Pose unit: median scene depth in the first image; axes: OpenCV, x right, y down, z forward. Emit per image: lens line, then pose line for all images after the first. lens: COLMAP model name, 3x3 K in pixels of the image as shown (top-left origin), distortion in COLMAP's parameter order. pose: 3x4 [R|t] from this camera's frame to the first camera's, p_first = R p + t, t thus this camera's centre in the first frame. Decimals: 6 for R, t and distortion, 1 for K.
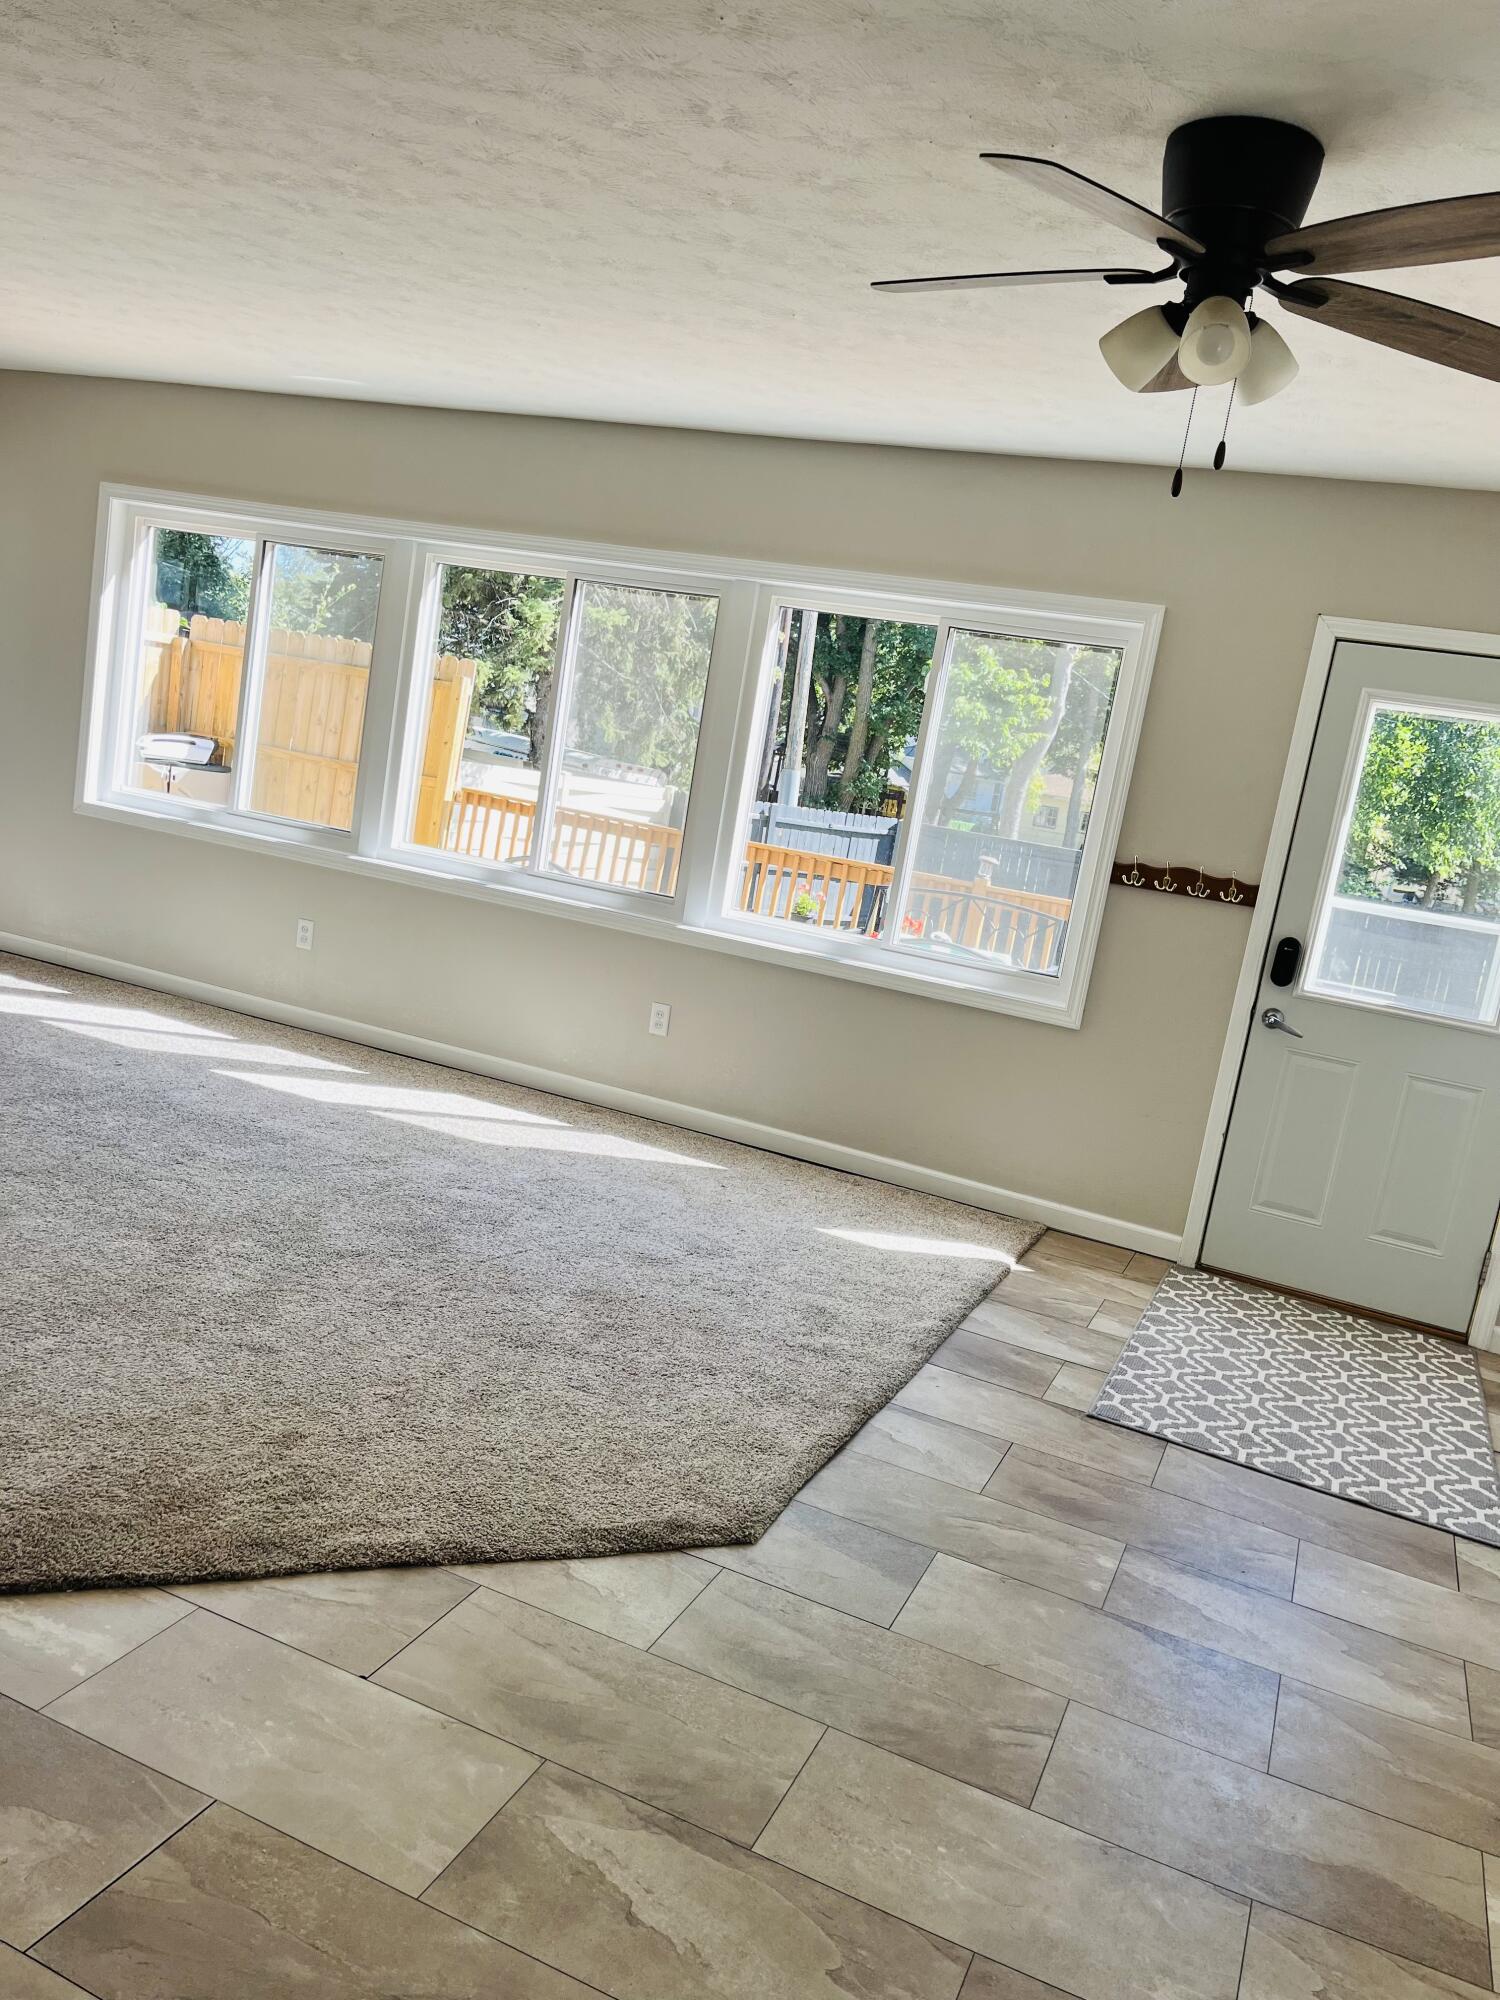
lens RADIAL K [[1536.5, 0, 750.0], [0, 1536.5, 1000.0], [0, 0, 1]] dist [0.067077, -0.101377]
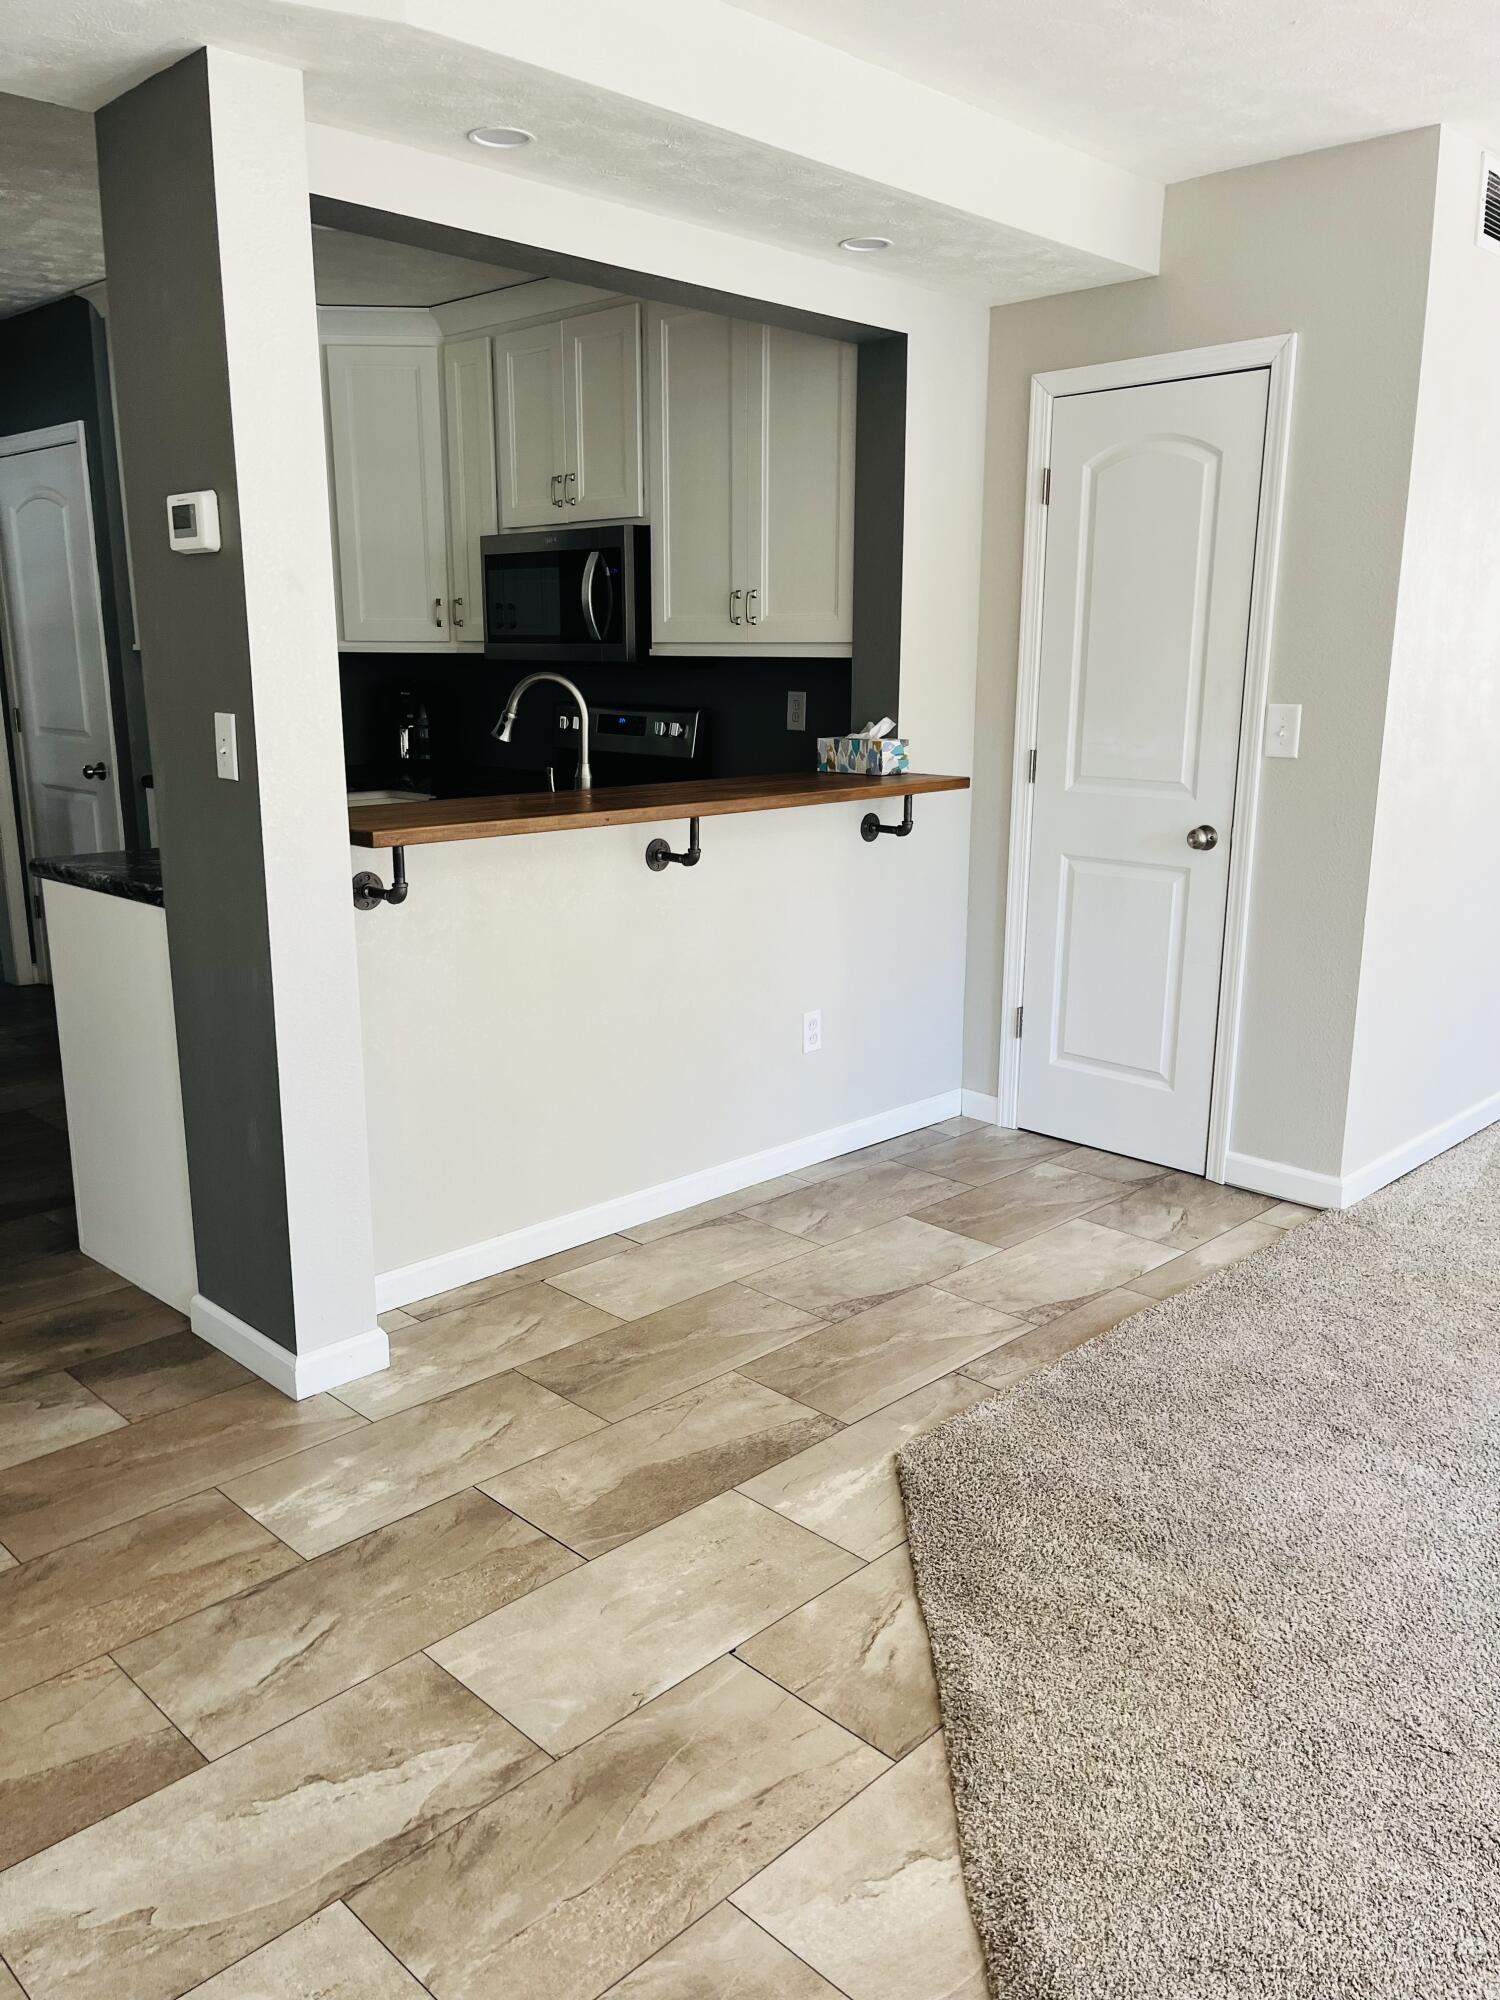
lens RADIAL K [[1505.4, 0, 750.0], [0, 1505.4, 1000.0], [0, 0, 1]] dist [0.010555, -0.007881]
pose [[-0.367607, 0.049522, -0.928662, 0.528315], [-0.209580, 0.968482, 0.134606, -0.076394], [0.906058, 0.244111, -0.345642, 1.083824]]
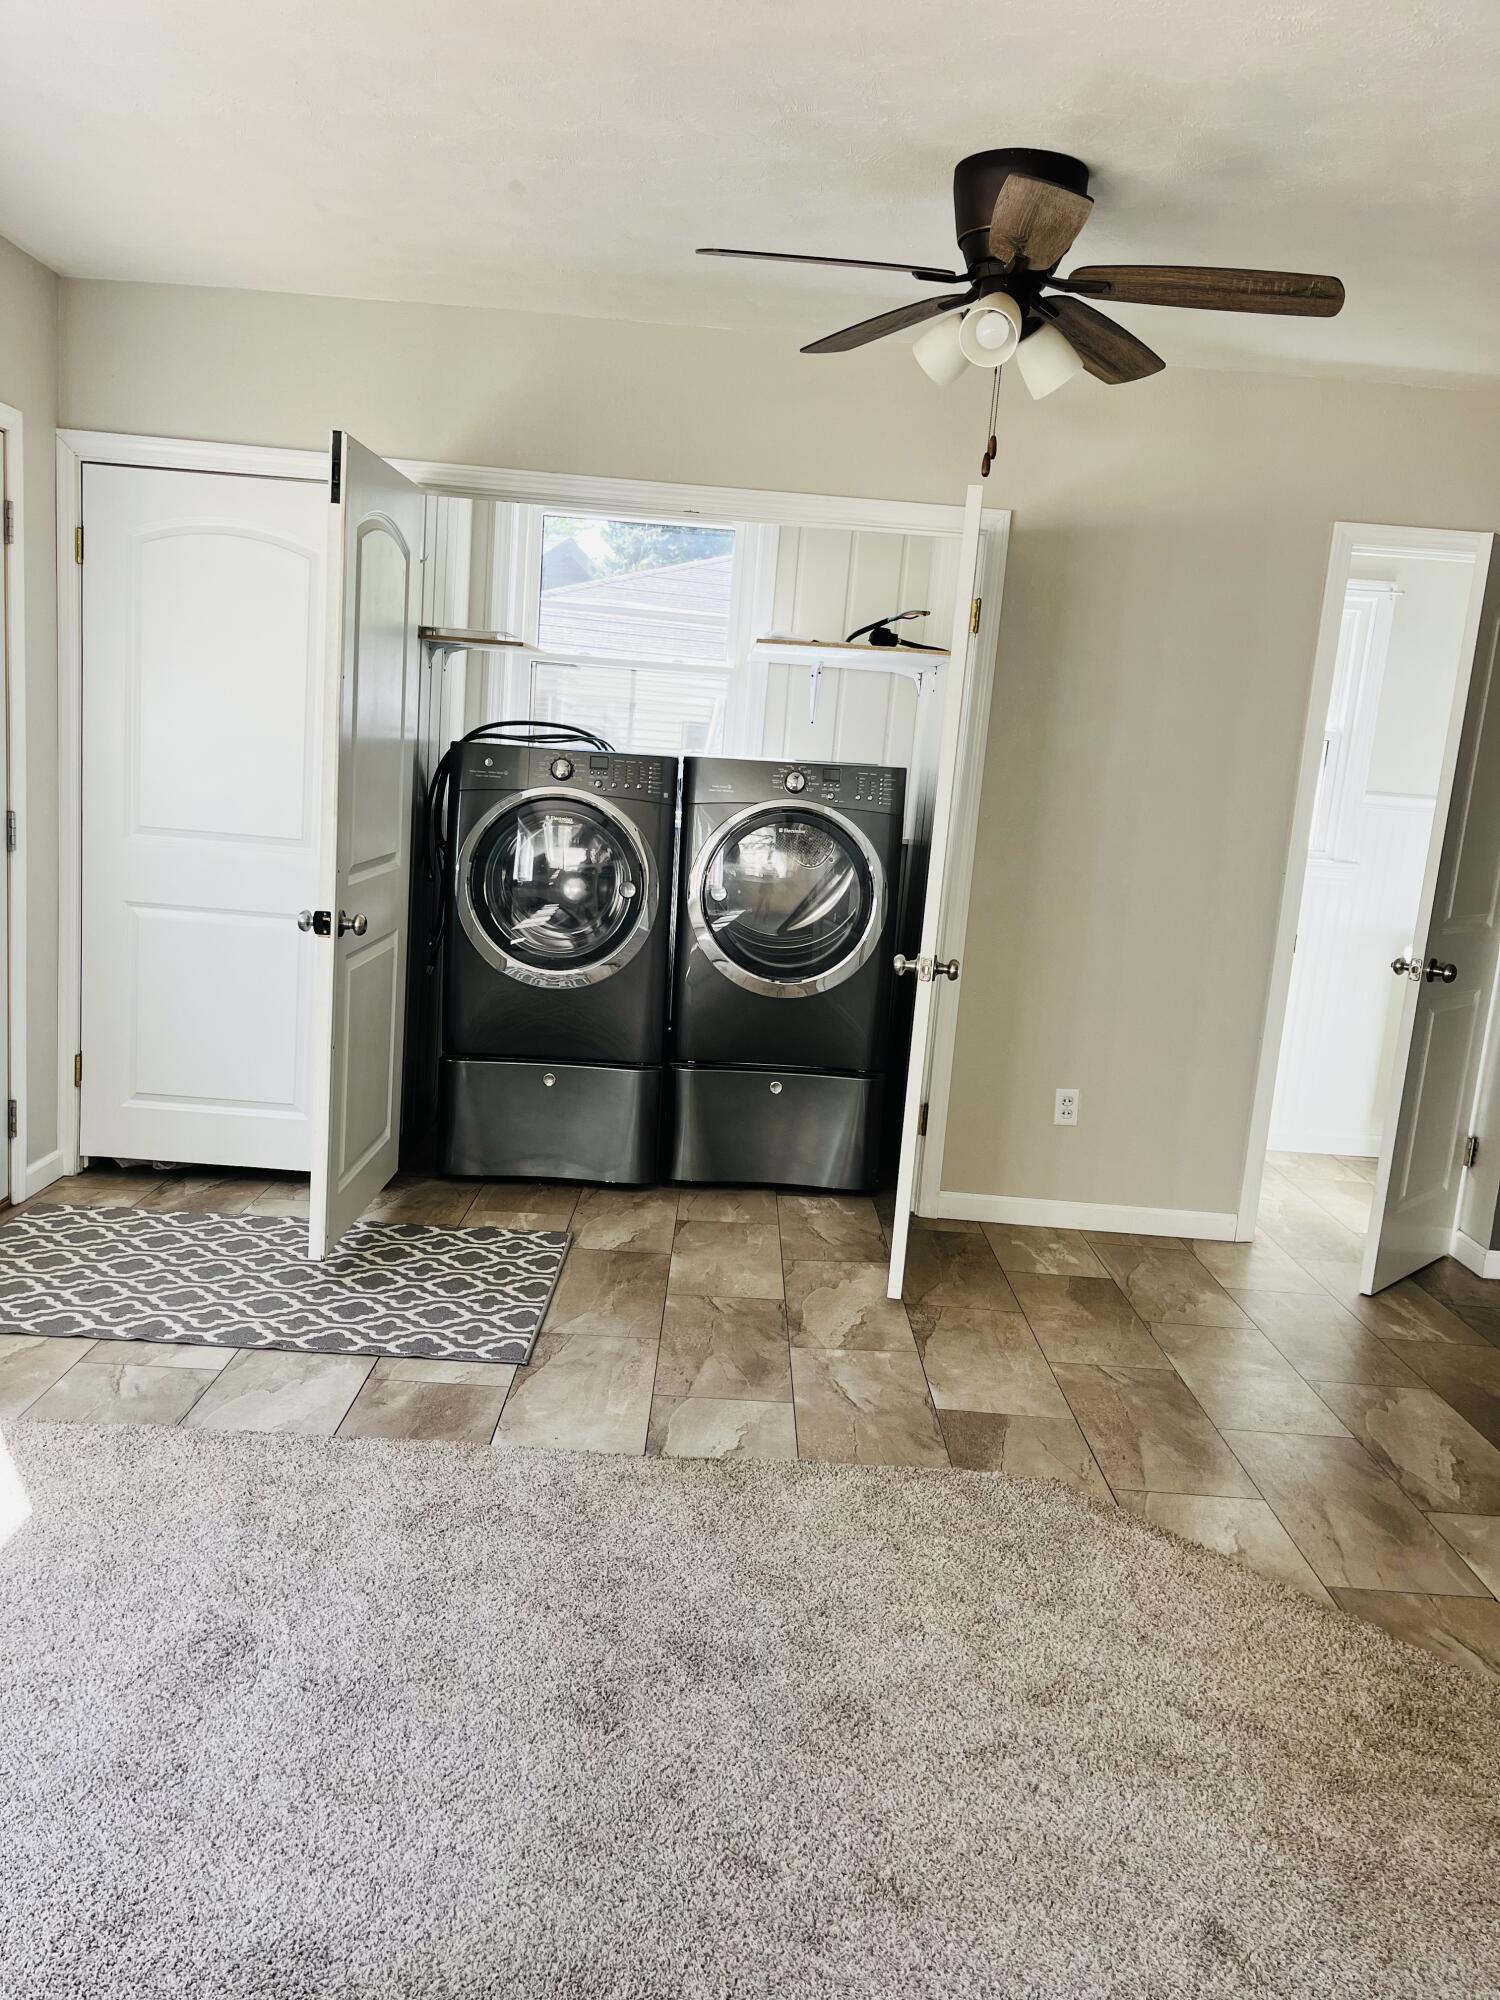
lens RADIAL K [[1505.4, 0, 750.0], [0, 1505.4, 1000.0], [0, 0, 1]] dist [0.010555, -0.007881]
pose [[-0.376796, -0.338584, 0.862198, -0.777818], [0.014820, 0.928479, 0.371089, -0.390406], [-0.926178, 0.152603, -0.344829, 1.643542]]
